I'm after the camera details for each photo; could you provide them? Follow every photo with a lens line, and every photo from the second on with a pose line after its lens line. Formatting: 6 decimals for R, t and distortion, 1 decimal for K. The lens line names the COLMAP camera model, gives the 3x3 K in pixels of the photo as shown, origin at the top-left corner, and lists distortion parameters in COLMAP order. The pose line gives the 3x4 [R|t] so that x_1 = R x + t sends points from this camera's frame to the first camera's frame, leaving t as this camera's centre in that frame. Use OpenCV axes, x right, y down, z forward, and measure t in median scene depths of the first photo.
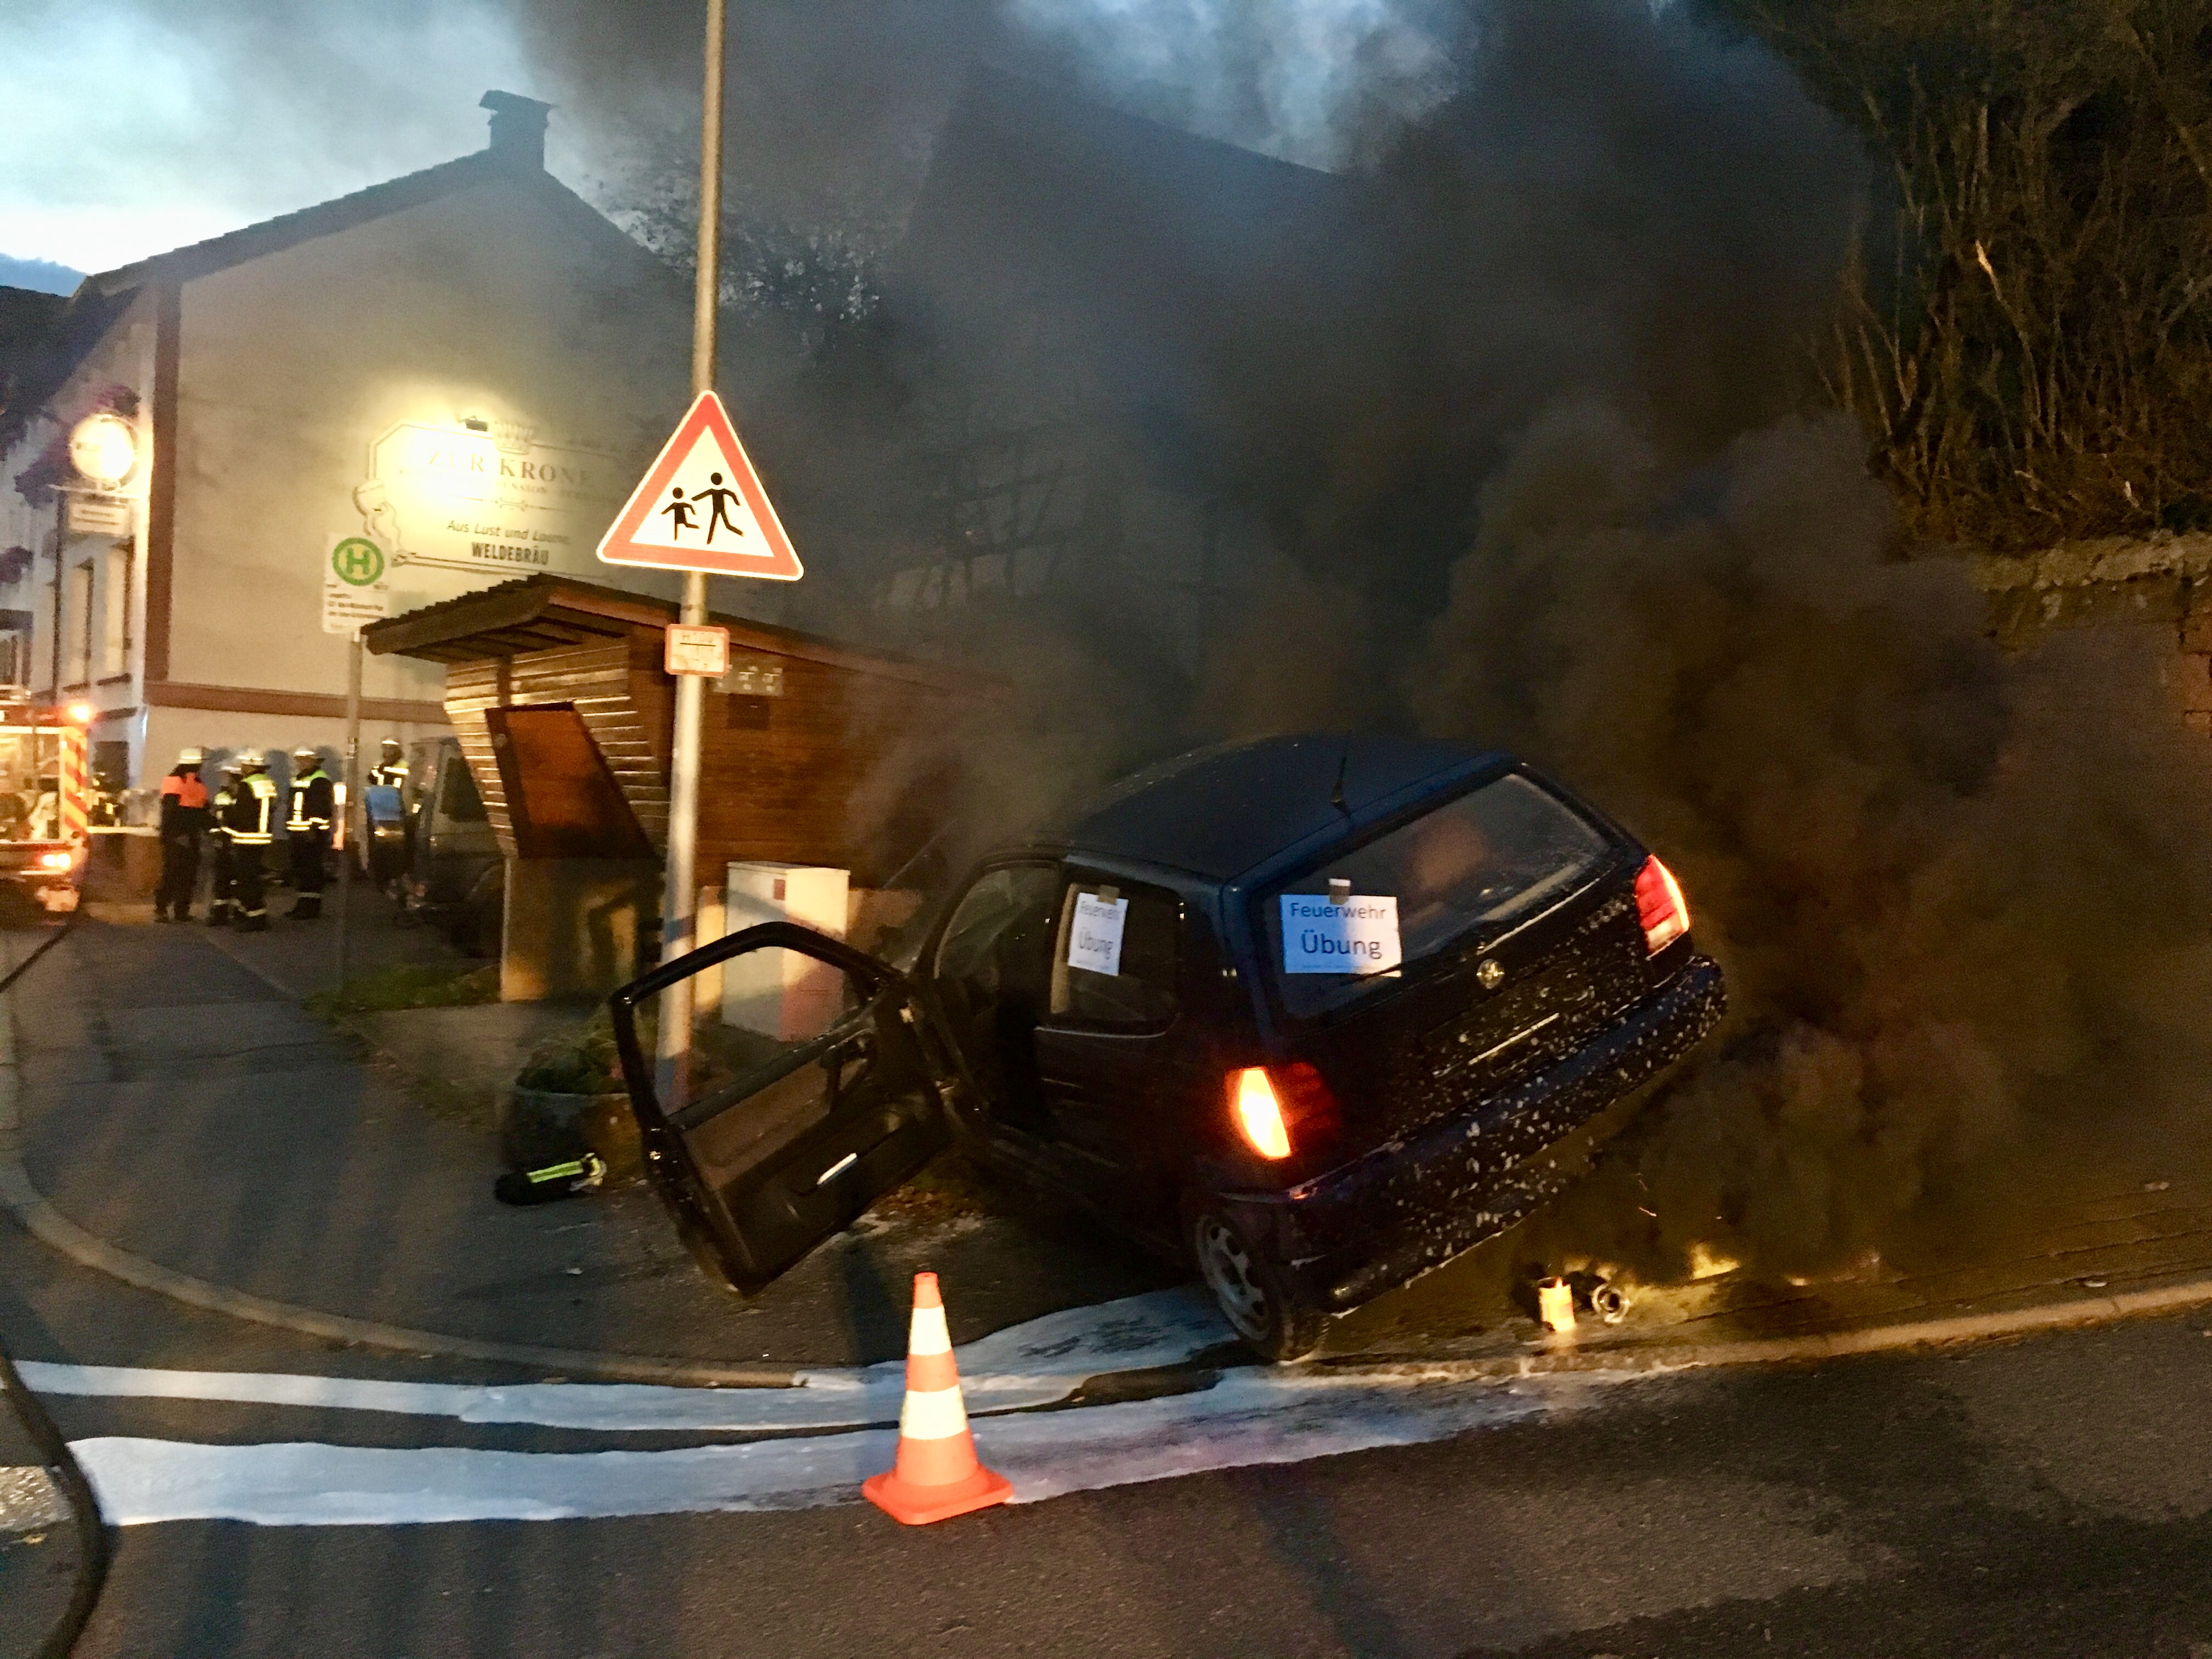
lens RADIAL K [[1868.8, 0, 1106.0], [0, 1868.8, 829.5], [0, 0, 1]] dist [0.088438, -0.078923]
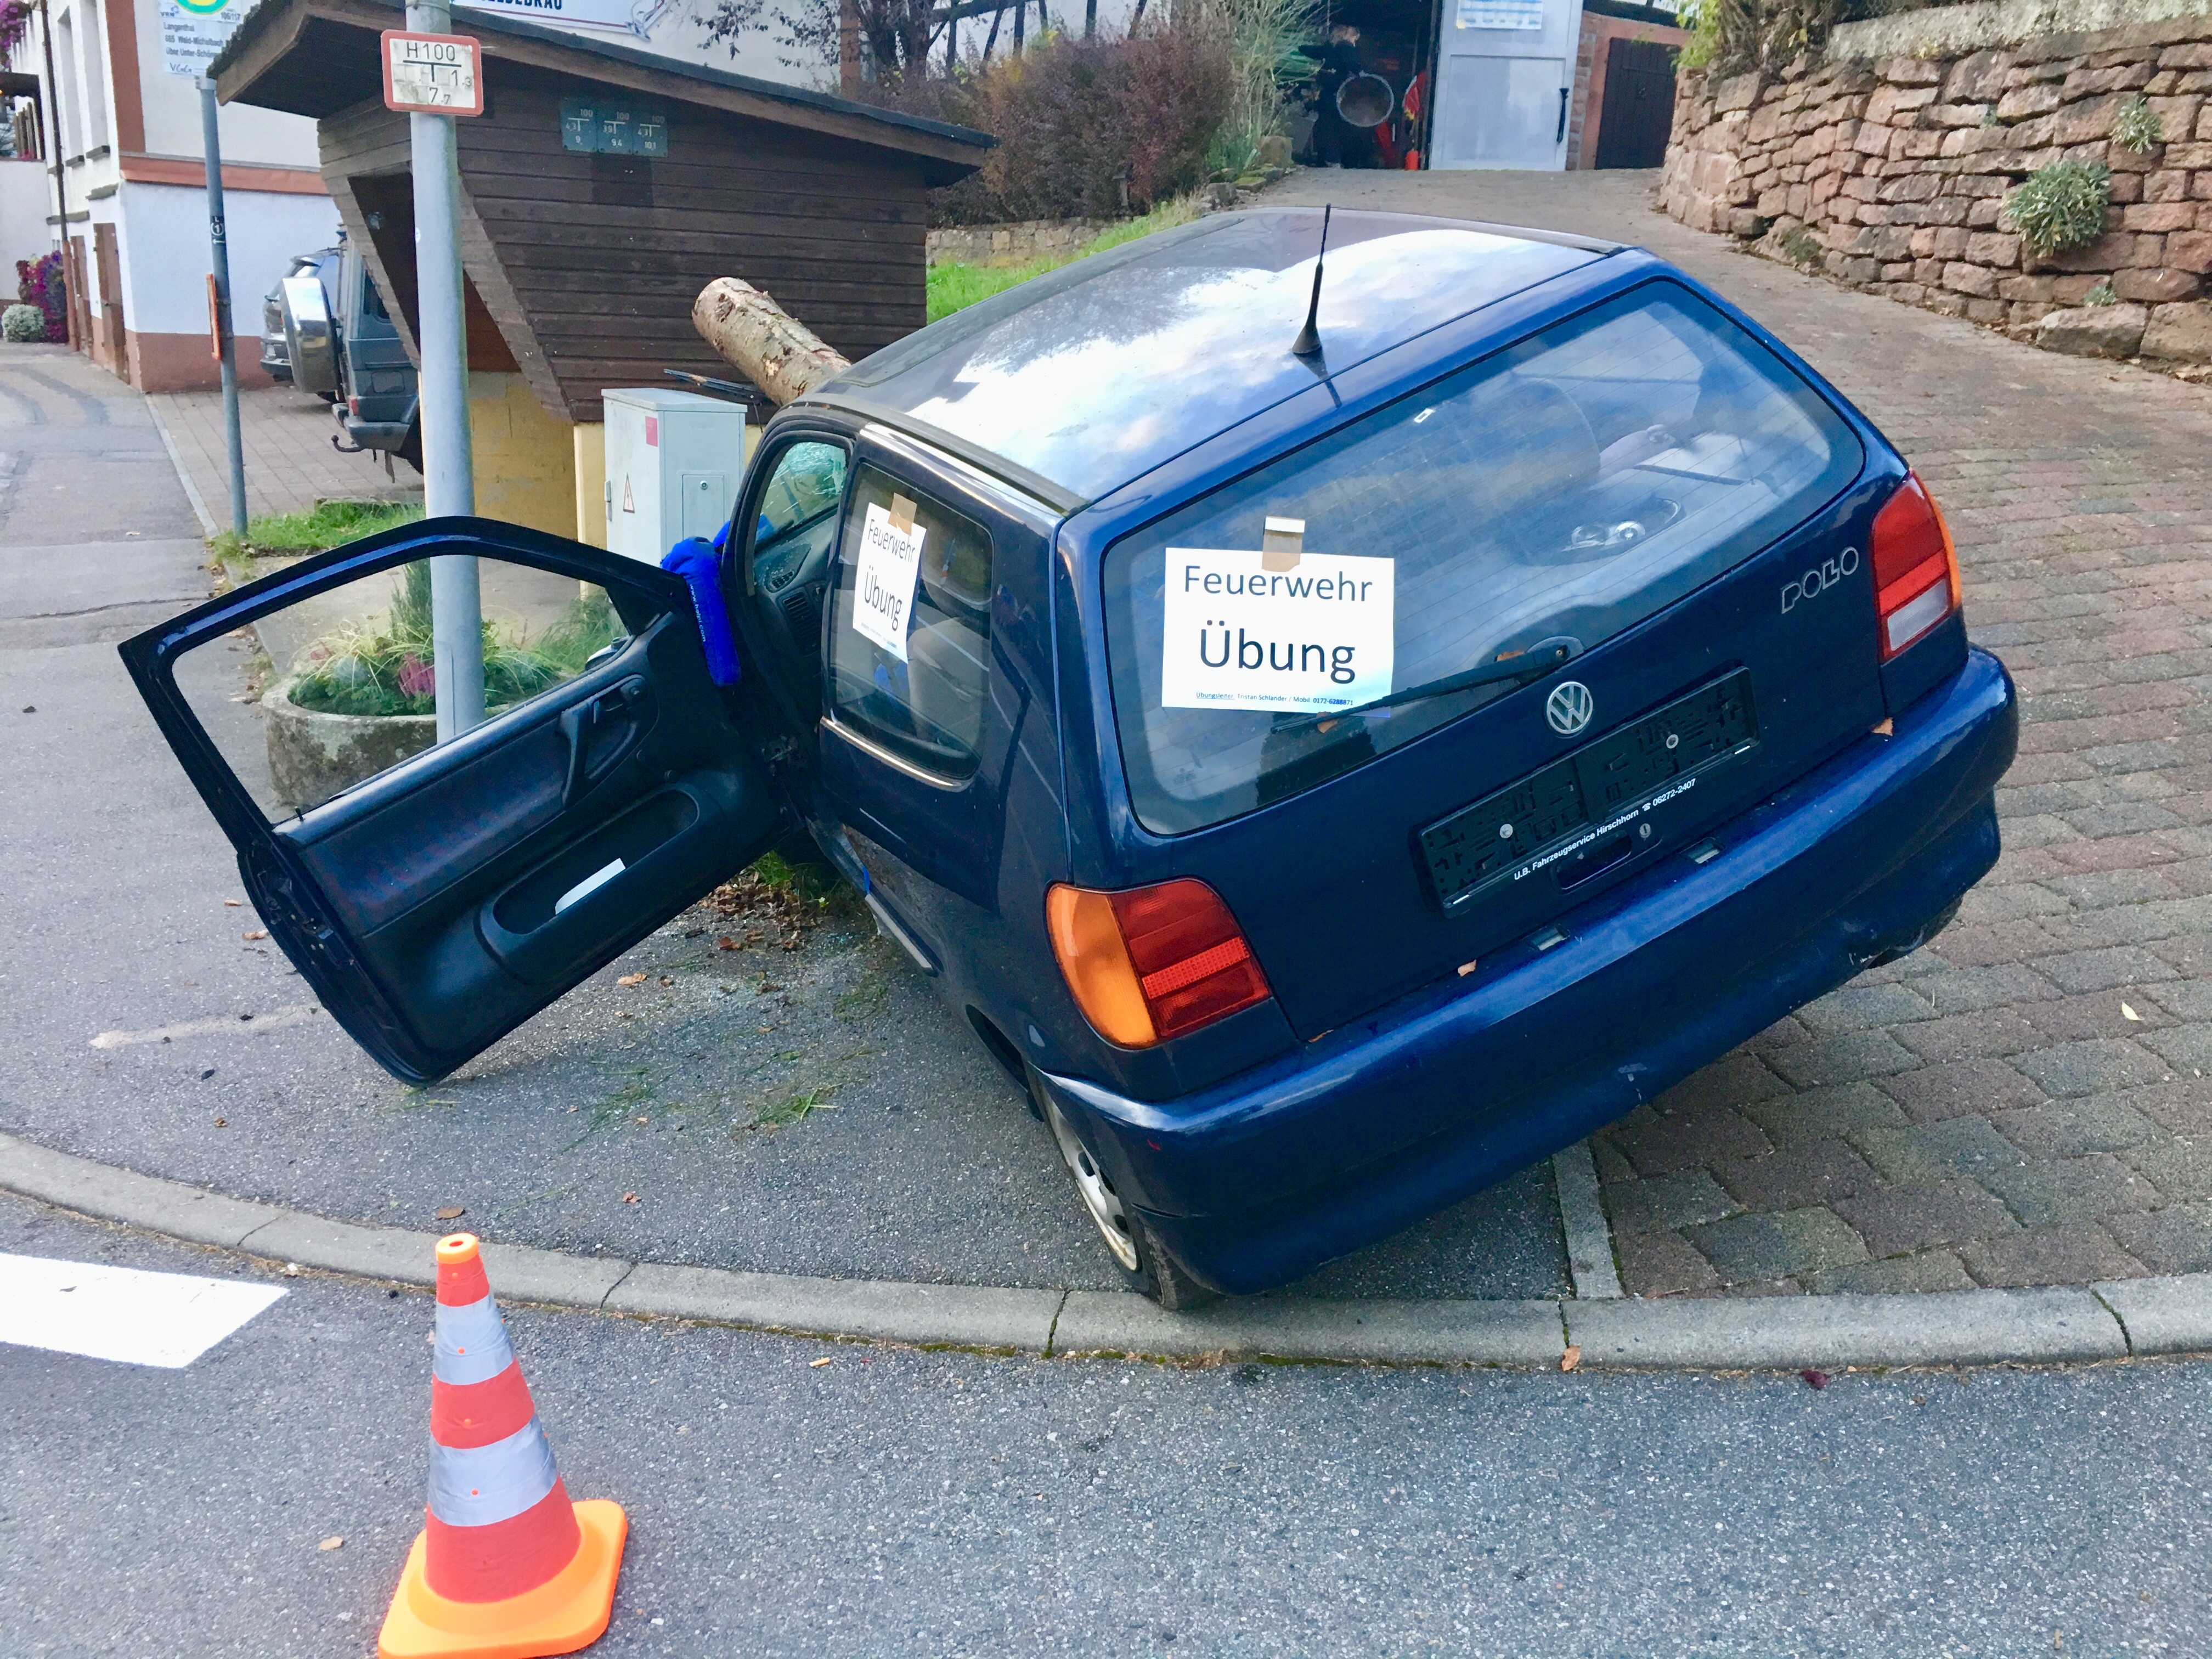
lens RADIAL K [[1861.3, 0, 1106.0], [0, 1861.3, 829.5], [0, 0, 1]] dist [0.075766, -0.079217]
pose [[0.997568, 0.019888, -0.066798, 0.067590], [-0.001787, 0.965405, 0.260749, -0.012334], [0.069673, -0.259995, 0.963093, 0.304530]]
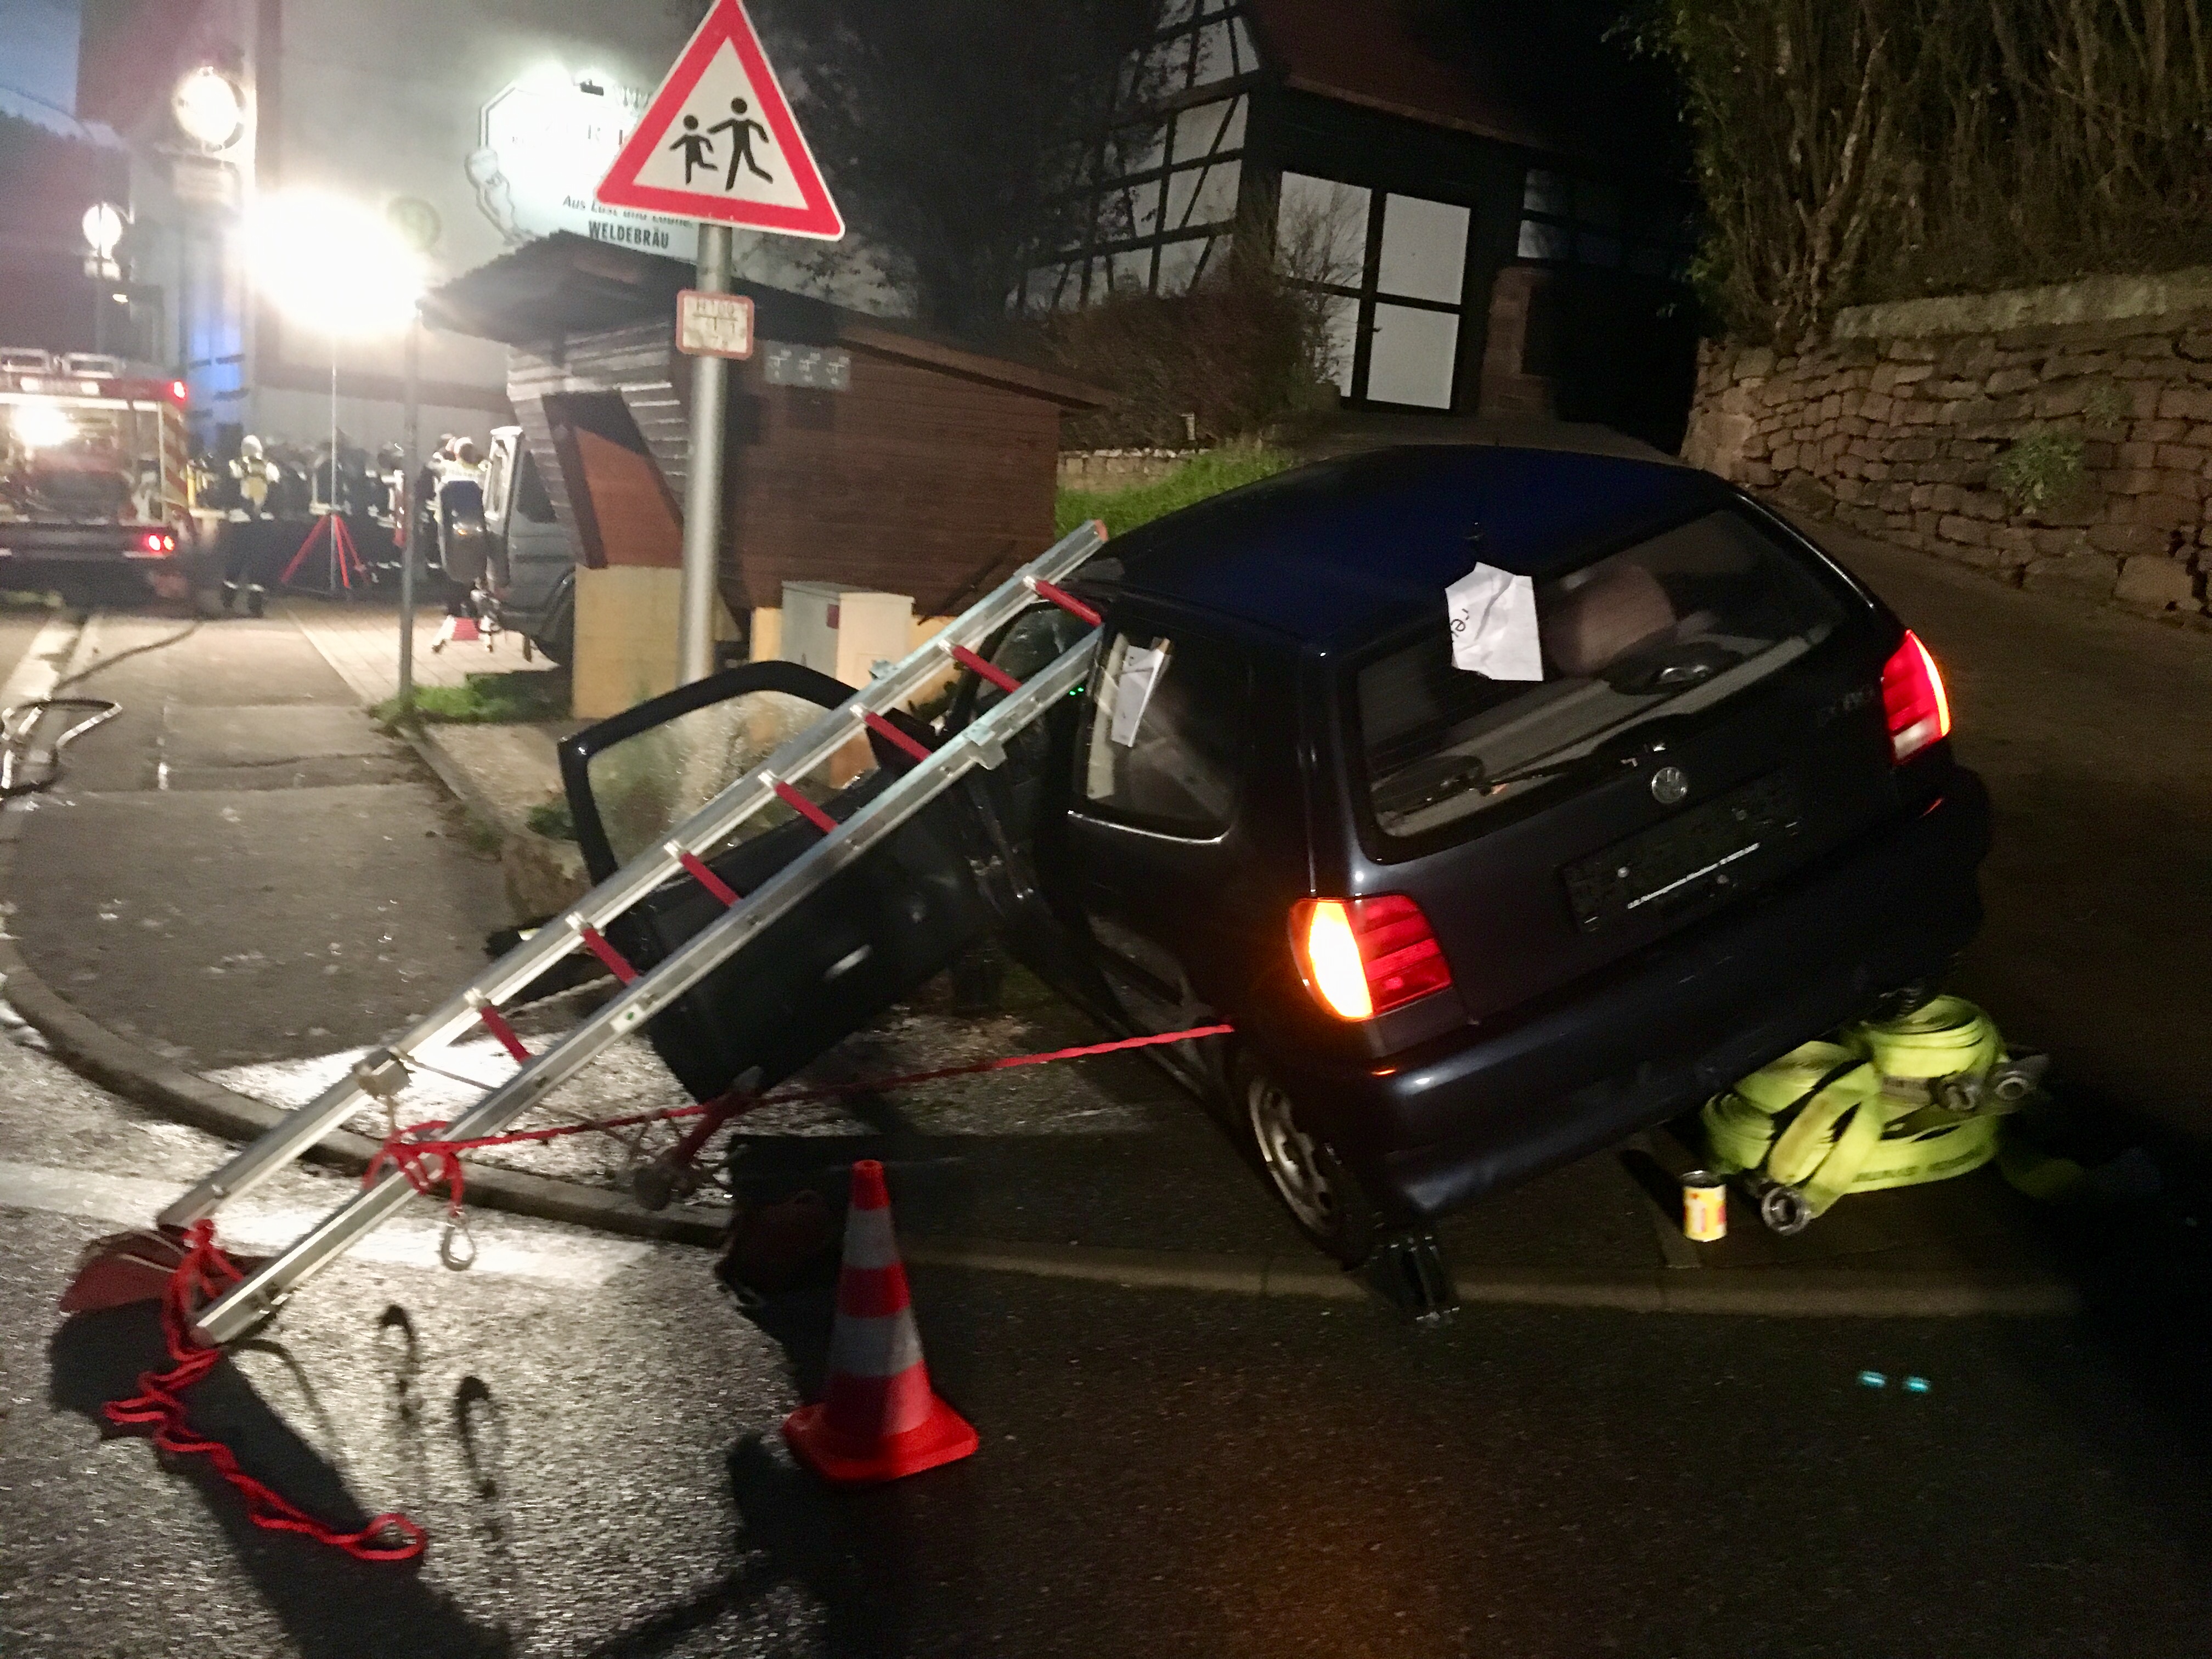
lens RADIAL K [[1863.5, 0, 1101.5], [0, 1863.5, 825.6], [0, 0, 1]] dist [0.085967, -0.073279]
pose [[0.995699, 0.049057, -0.078596, 0.027965], [-0.037091, 0.988433, 0.147054, -0.004995], [0.084901, -0.143506, 0.986001, 0.163388]]
